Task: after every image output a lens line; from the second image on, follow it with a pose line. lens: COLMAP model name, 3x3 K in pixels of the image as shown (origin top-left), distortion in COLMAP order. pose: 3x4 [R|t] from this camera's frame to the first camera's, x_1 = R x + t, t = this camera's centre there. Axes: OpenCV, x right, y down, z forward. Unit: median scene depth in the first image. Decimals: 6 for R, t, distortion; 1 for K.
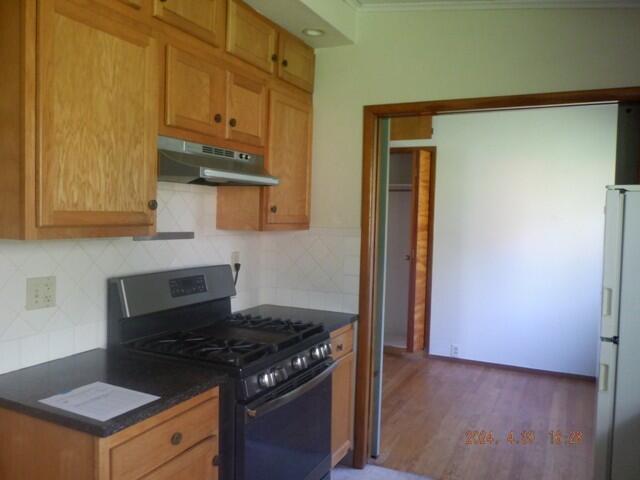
lens RADIAL K [[522.6, 0, 320.0], [0, 522.6, 240.0], [0, 0, 1]] dist [-0.007517, -0.015541]
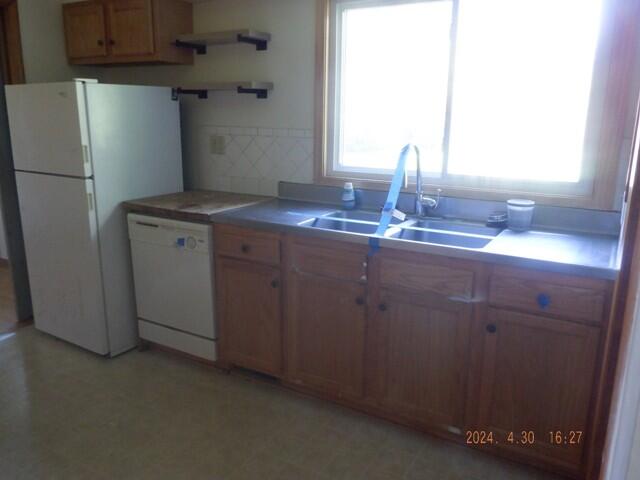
lens RADIAL K [[522.6, 0, 320.0], [0, 522.6, 240.0], [0, 0, 1]] dist [-0.007517, -0.015541]
pose [[0.077617, -0.258853, 0.962793, -0.572815], [0.041642, 0.965705, 0.256279, -0.004142], [-0.996113, 0.020202, 0.085734, 0.085978]]
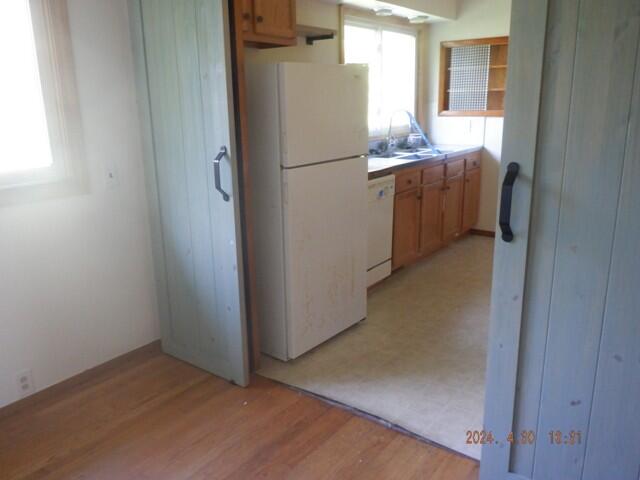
lens RADIAL K [[522.6, 0, 320.0], [0, 522.6, 240.0], [0, 0, 1]] dist [-0.007517, -0.015541]
pose [[-0.982737, -0.052841, 0.177299, 0.214719], [0.004361, 0.951461, 0.307739, -0.045096], [-0.184954, 0.303200, -0.934806, 1.599300]]
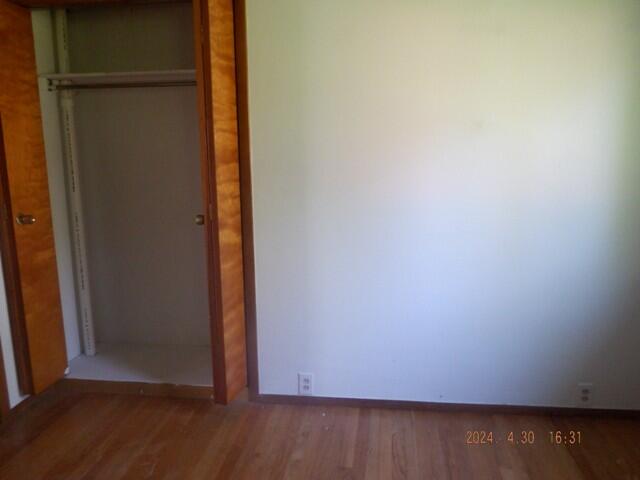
lens RADIAL K [[522.6, 0, 320.0], [0, 522.6, 240.0], [0, 0, 1]] dist [-0.007517, -0.015541]
pose [[0.946893, -0.093805, 0.307561, 0.214485], [0.053179, 0.989014, 0.137921, -0.015491], [-0.317120, -0.114241, 0.941480, 0.893049]]
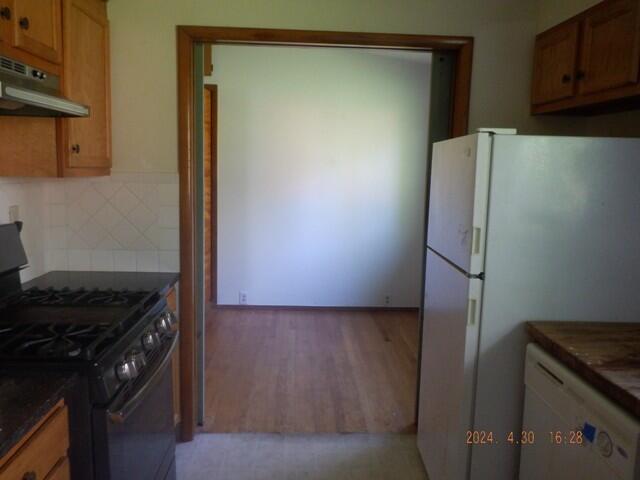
lens RADIAL K [[522.6, 0, 320.0], [0, 522.6, 240.0], [0, 0, 1]] dist [-0.007517, -0.015541]
pose [[0.880575, -0.066315, 0.469244, -0.125299], [0.017955, 0.994119, 0.106799, -0.000709], [-0.473567, -0.085619, 0.876586, 0.129341]]
